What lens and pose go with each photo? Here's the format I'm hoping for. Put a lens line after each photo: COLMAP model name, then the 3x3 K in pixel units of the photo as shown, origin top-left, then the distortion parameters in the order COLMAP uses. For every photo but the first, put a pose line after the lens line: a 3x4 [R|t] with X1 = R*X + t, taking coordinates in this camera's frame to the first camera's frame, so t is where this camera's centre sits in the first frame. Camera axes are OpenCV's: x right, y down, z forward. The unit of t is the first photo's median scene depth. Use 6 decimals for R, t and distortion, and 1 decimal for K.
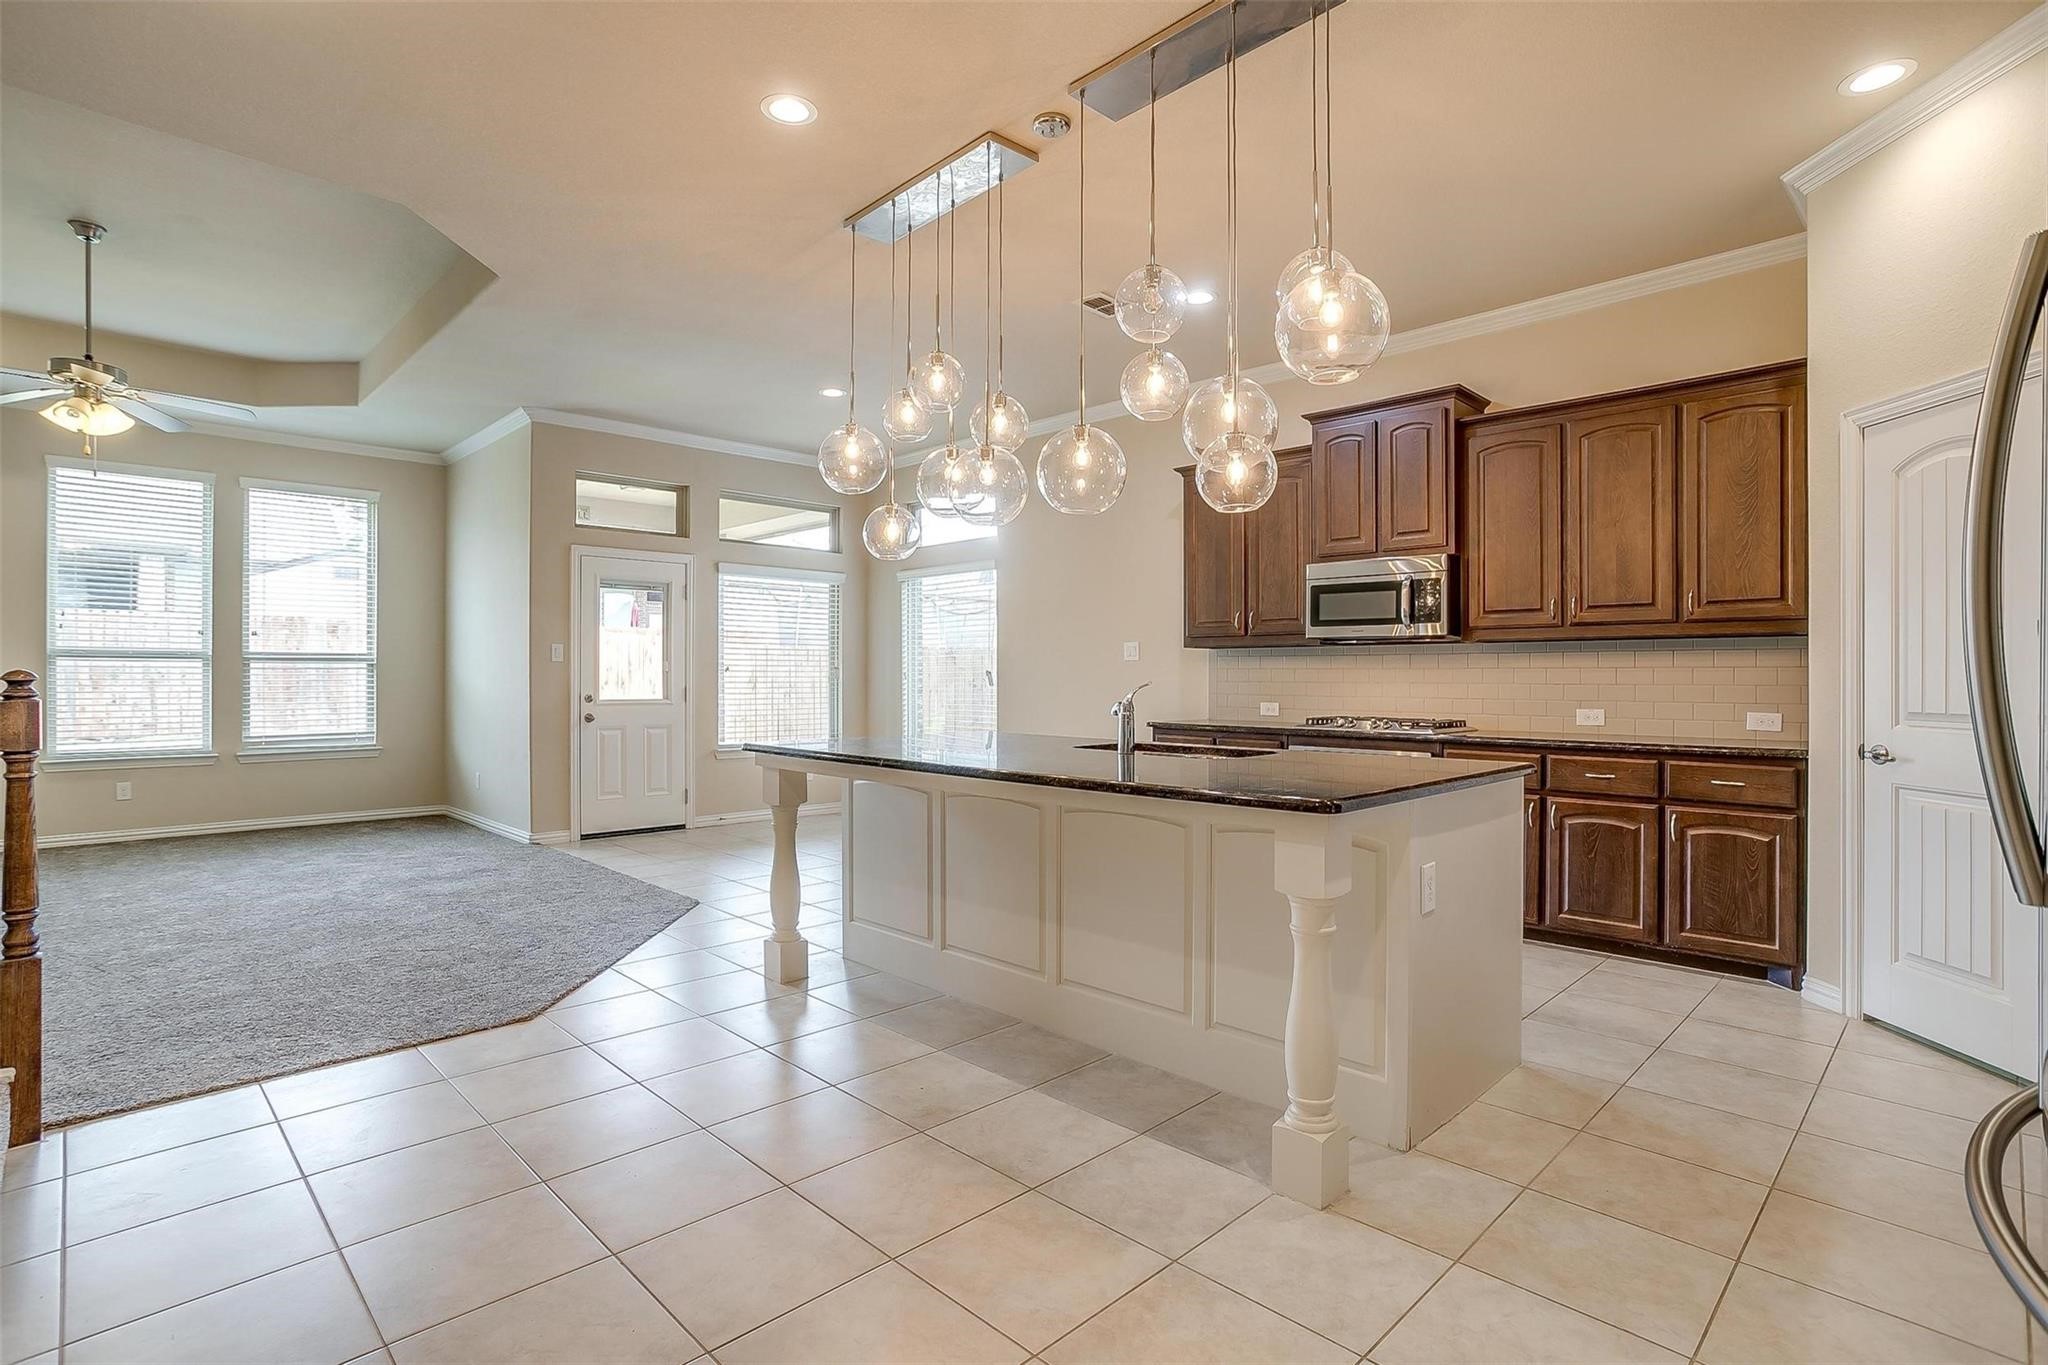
lens RADIAL K [[986.3, 0, 1033.8], [0, 986.3, 678.7], [0, 0, 1]] dist [-0.034433, 0.015164]
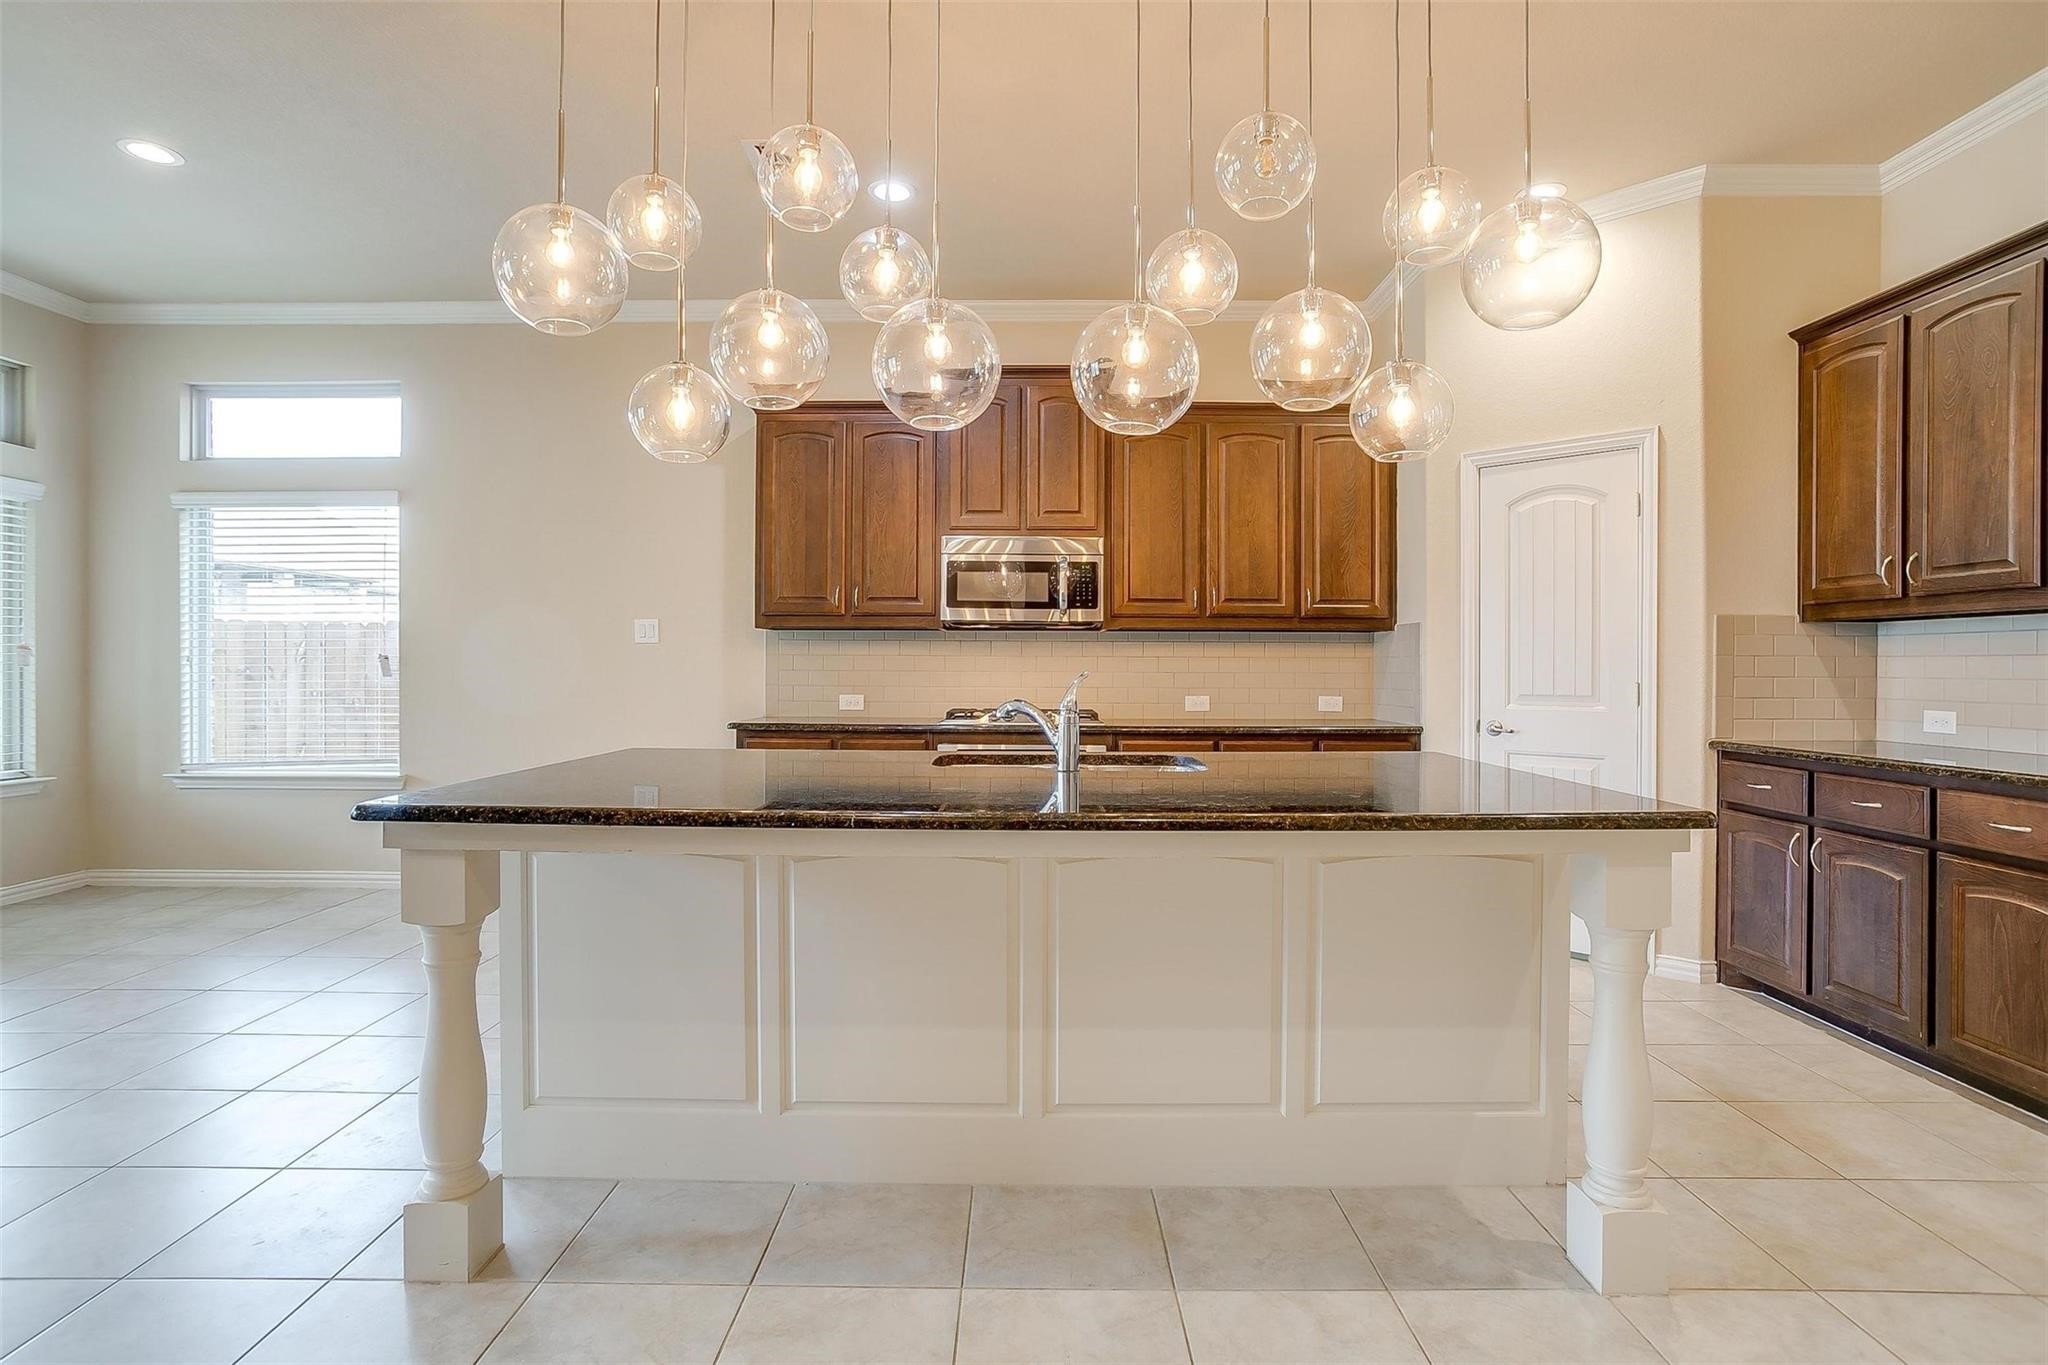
lens RADIAL K [[986.3, 0, 1030.5], [0, 986.3, 669.6], [0, 0, 1]] dist [-0.034433, 0.015164]
pose [[0.714942, -0.001978, 0.699181, -0.292297], [-0.001010, 0.999992, 0.003861, -0.001208], [-0.699183, -0.003467, 0.714935, 0.331503]]
